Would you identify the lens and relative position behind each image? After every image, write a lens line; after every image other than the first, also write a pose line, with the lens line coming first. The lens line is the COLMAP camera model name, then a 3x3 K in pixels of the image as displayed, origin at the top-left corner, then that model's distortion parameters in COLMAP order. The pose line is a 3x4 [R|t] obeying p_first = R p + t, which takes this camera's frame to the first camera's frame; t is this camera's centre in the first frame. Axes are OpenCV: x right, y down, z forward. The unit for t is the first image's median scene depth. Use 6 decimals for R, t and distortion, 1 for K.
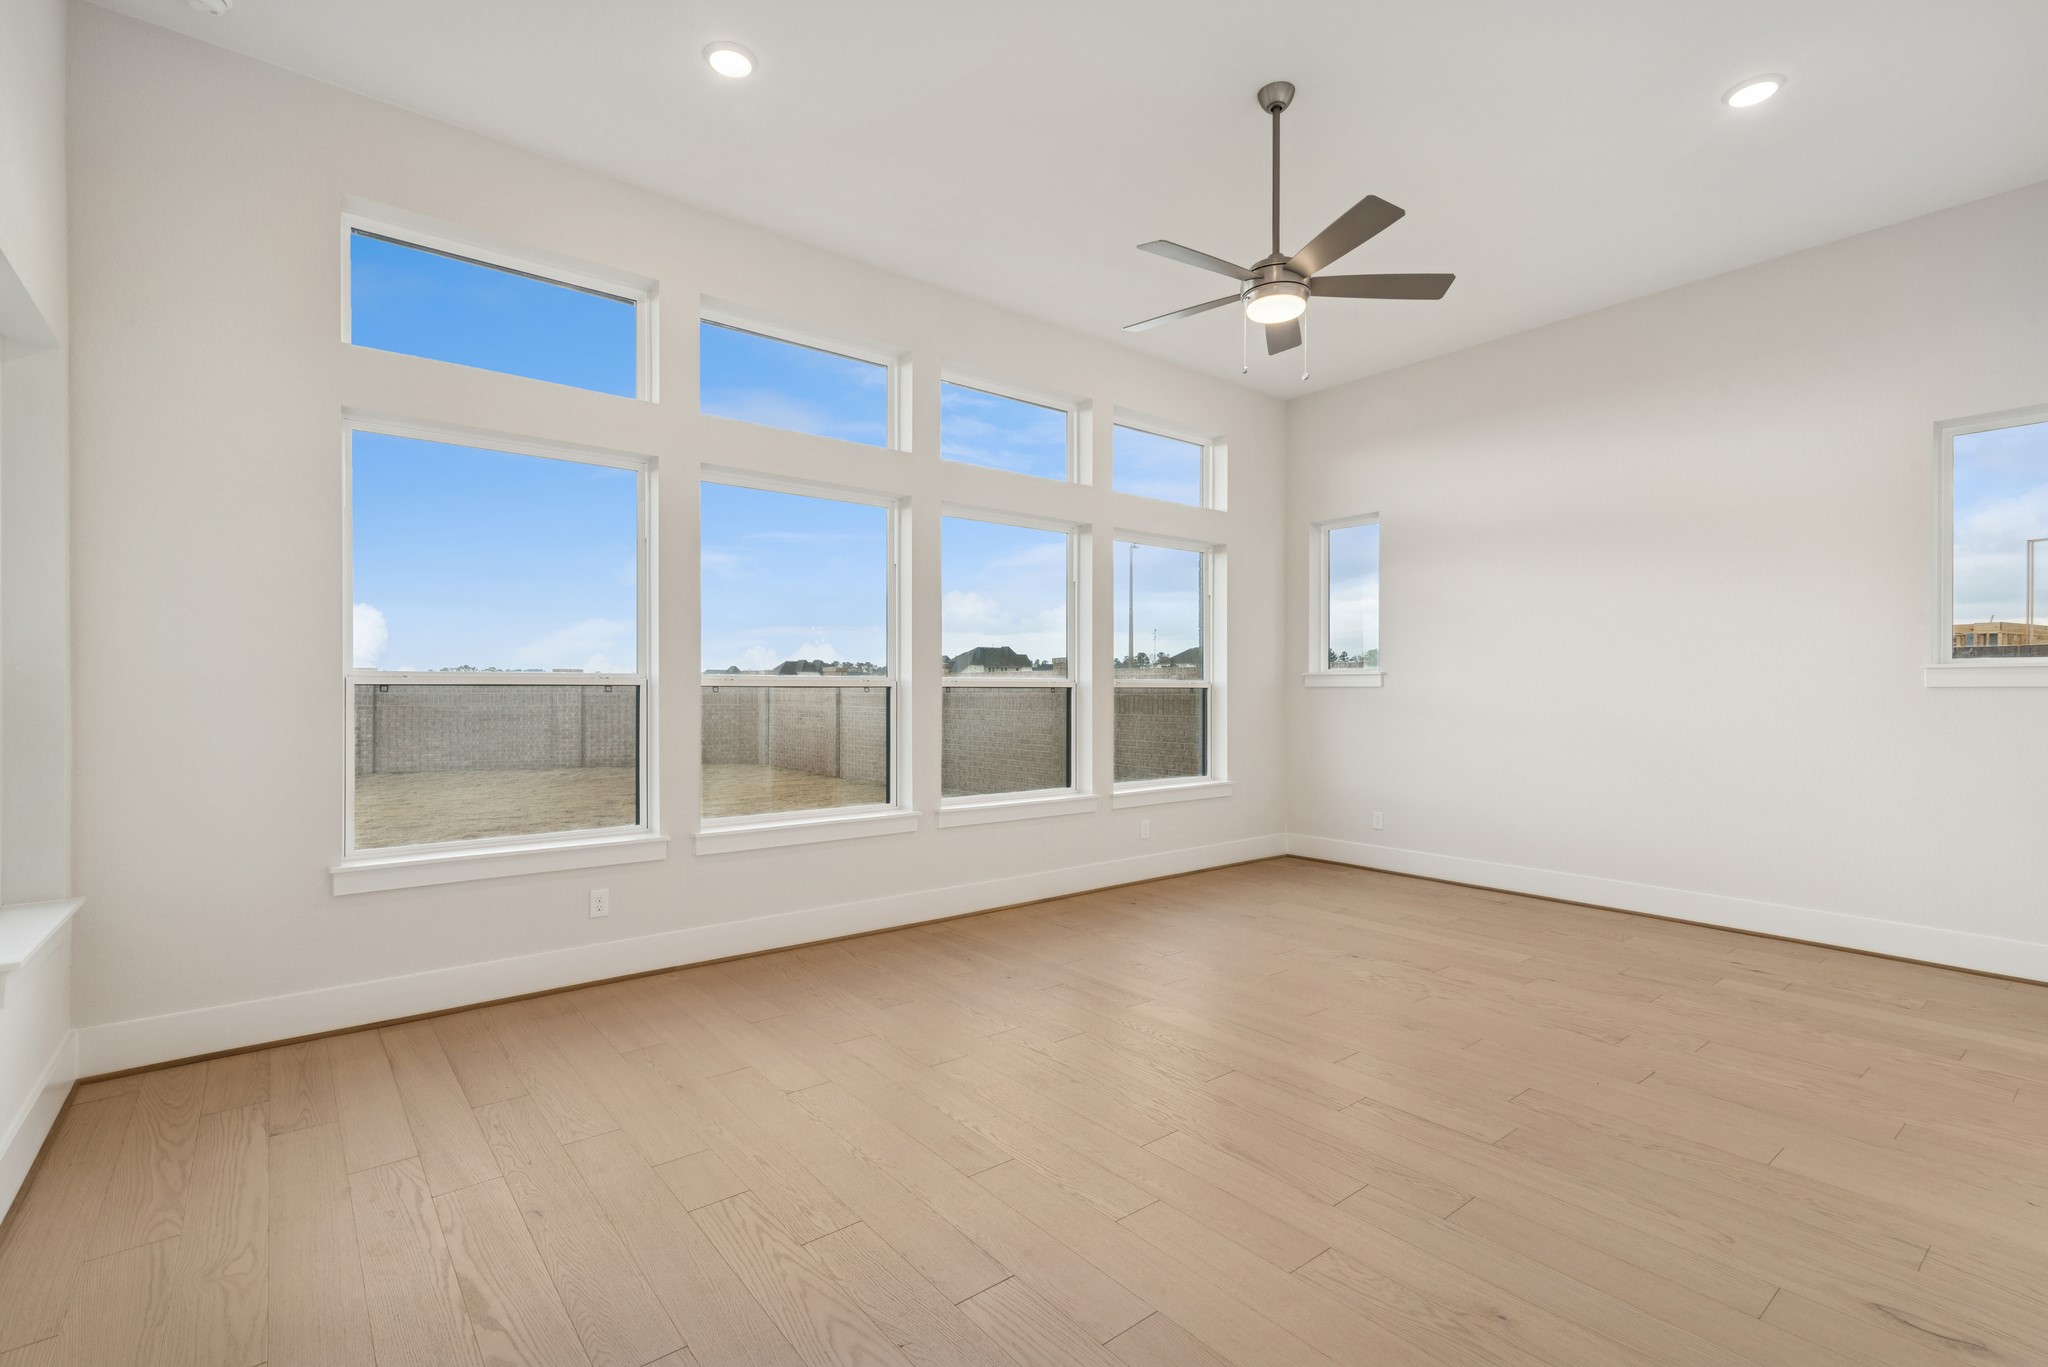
lens RADIAL K [[922.4, 0, 1025.8], [0, 922.4, 688.7], [0, 0, 1]] dist [0.015563, -0.000098]
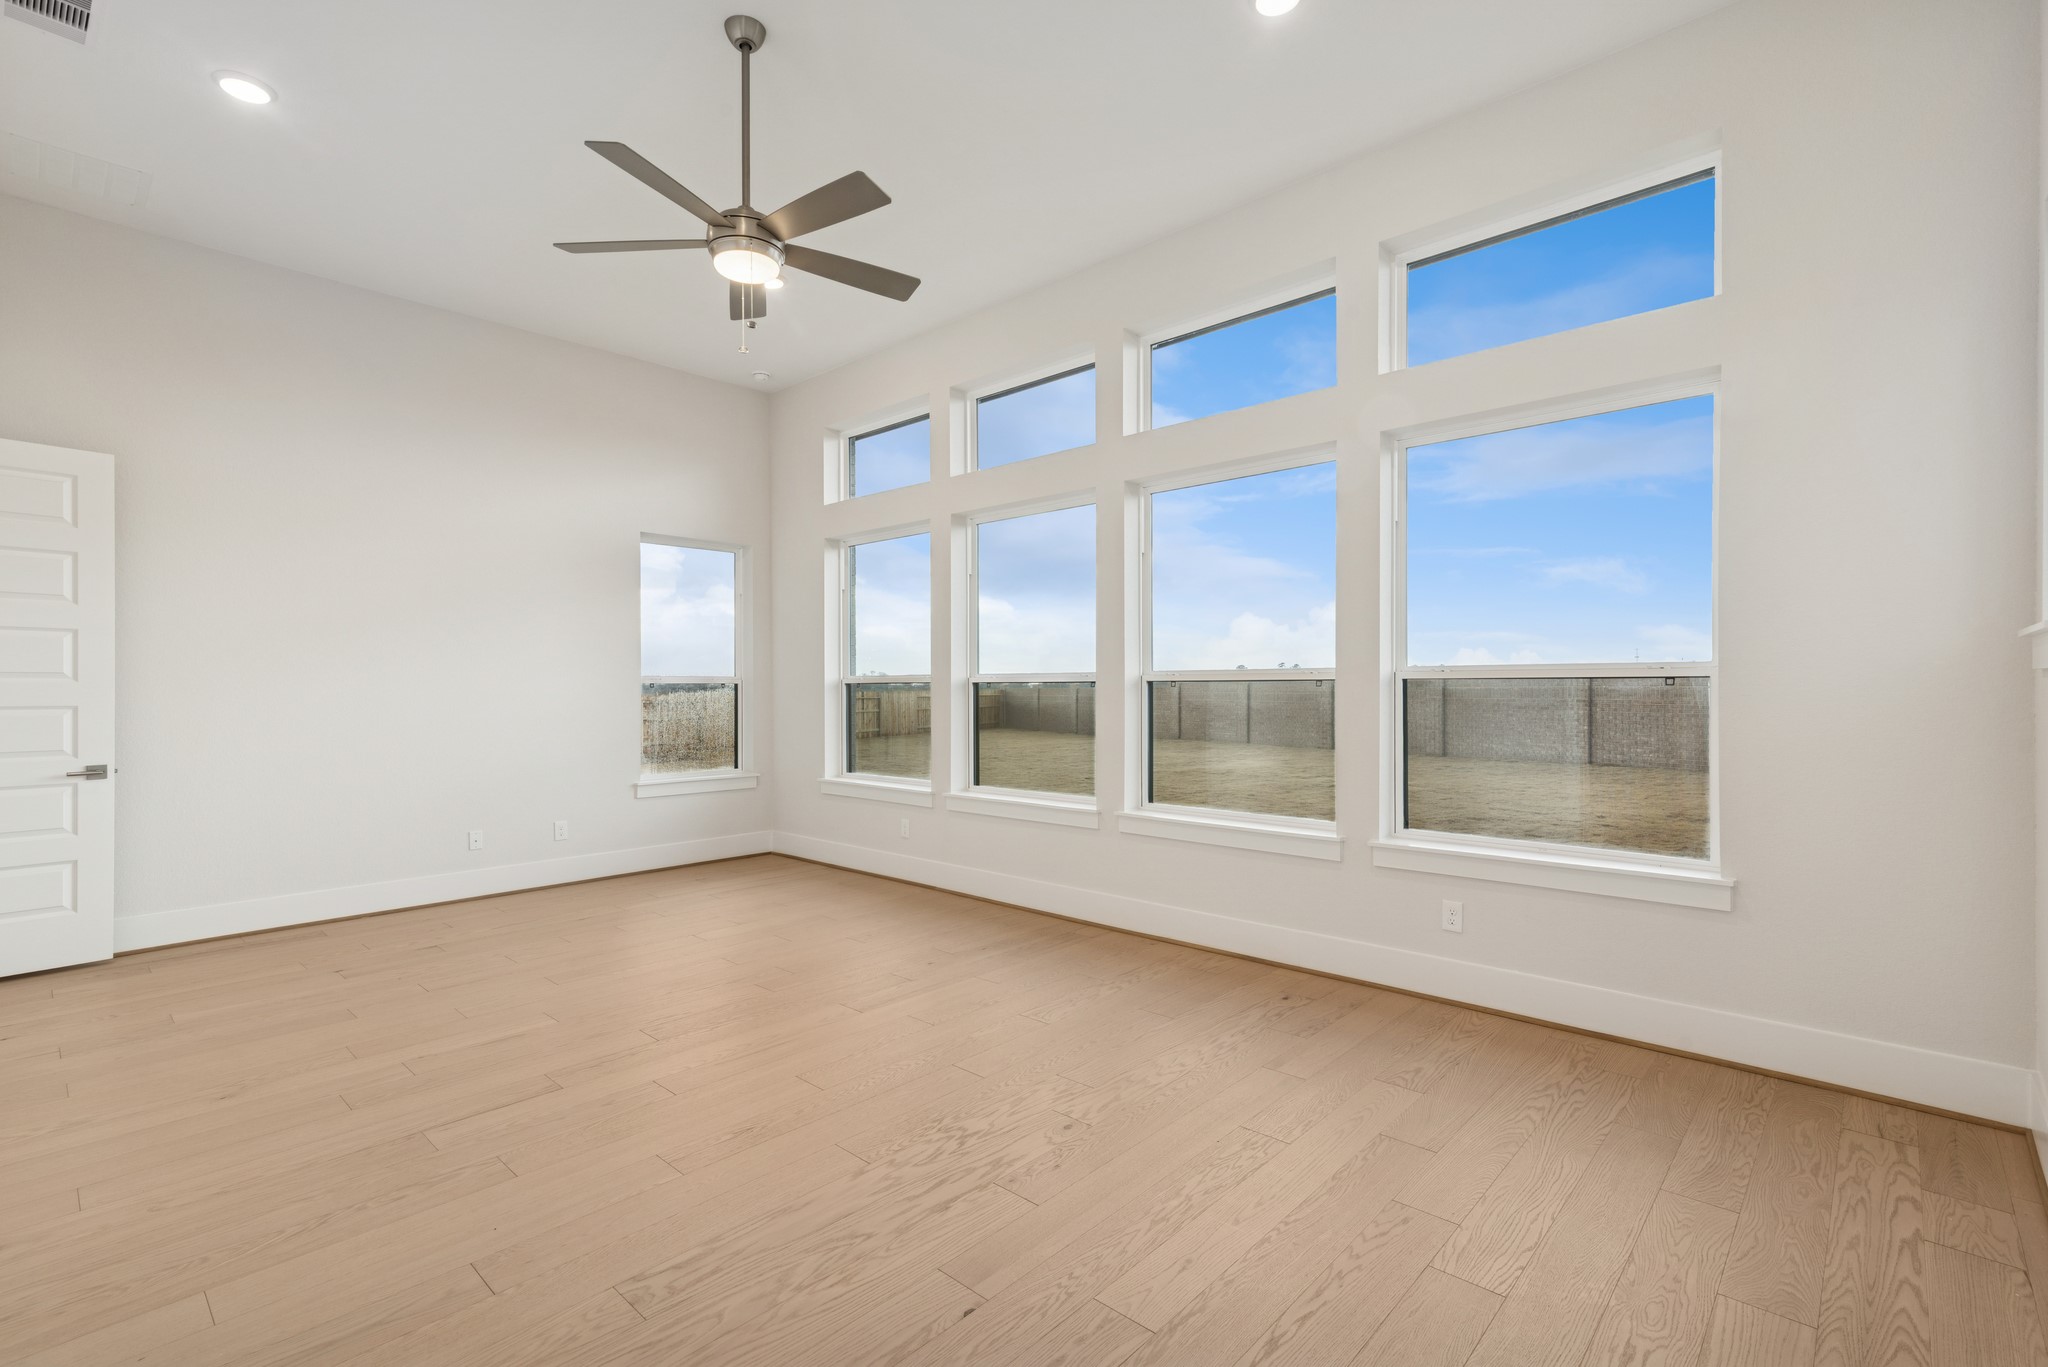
lens RADIAL K [[933.0, 0, 1042.4], [0, 933.0, 697.4], [0, 0, 1]] dist [0.014168, -0.000274]
pose [[0.150781, 0.010456, -0.988512, 1.045712], [0.005847, 0.999917, 0.011468, 0.003670], [0.988550, -0.007509, 0.150708, 0.982048]]
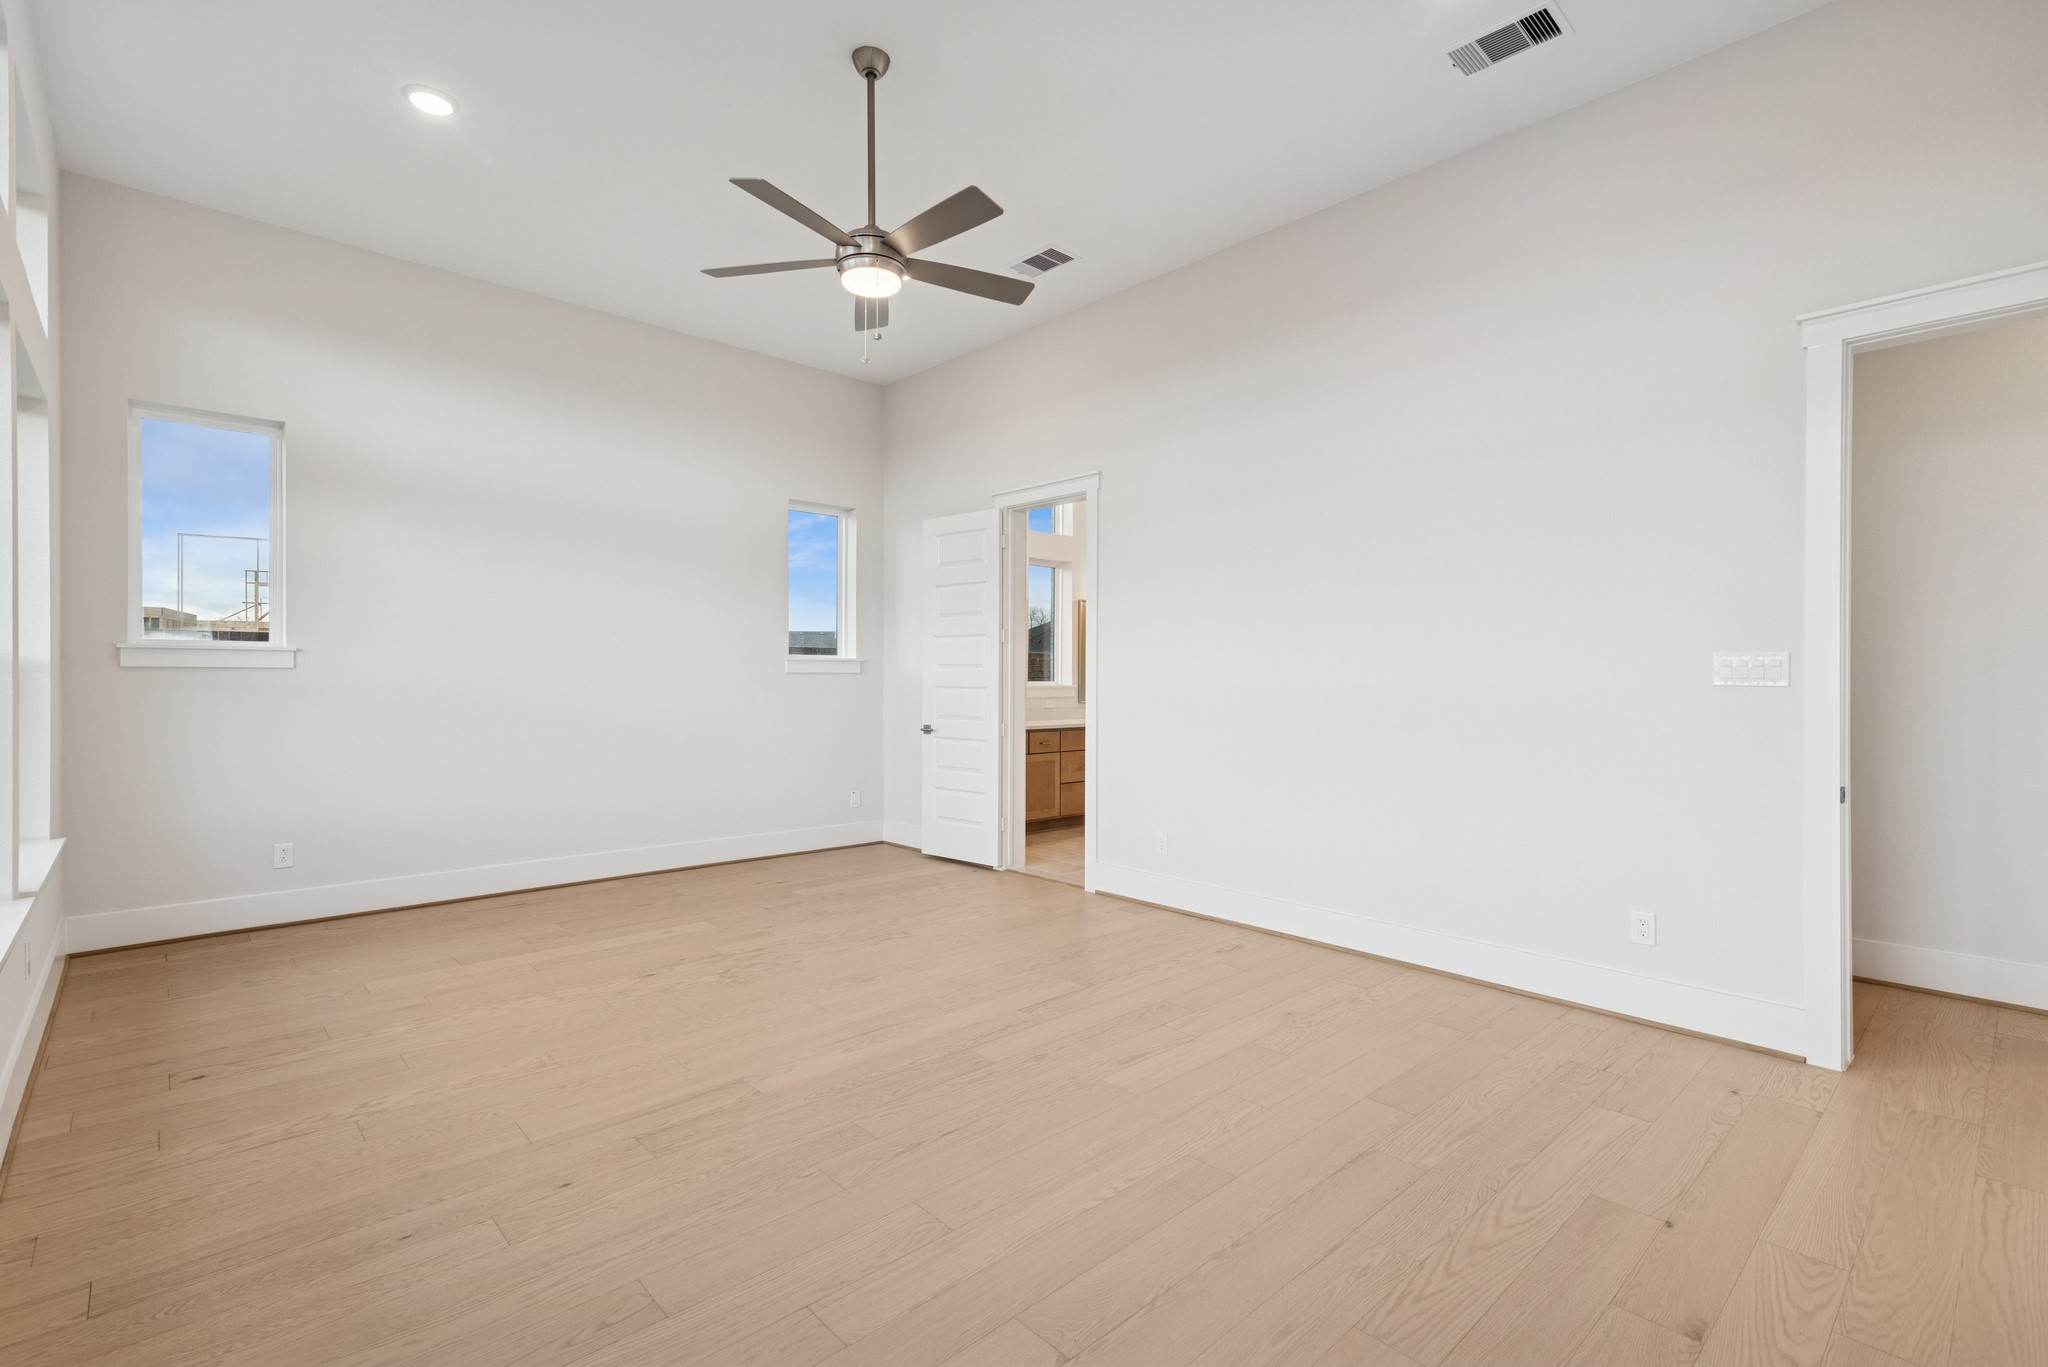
lens RADIAL K [[927.9, 0, 1030.5], [0, 927.9, 675.3], [0, 0, 1]] dist [0.013379, 0.000032]
pose [[-0.067618, -0.000094, 0.997711, -0.611665], [-0.005765, 0.999983, -0.000296, 0.001387], [-0.997695, -0.005772, -0.067617, 0.768768]]
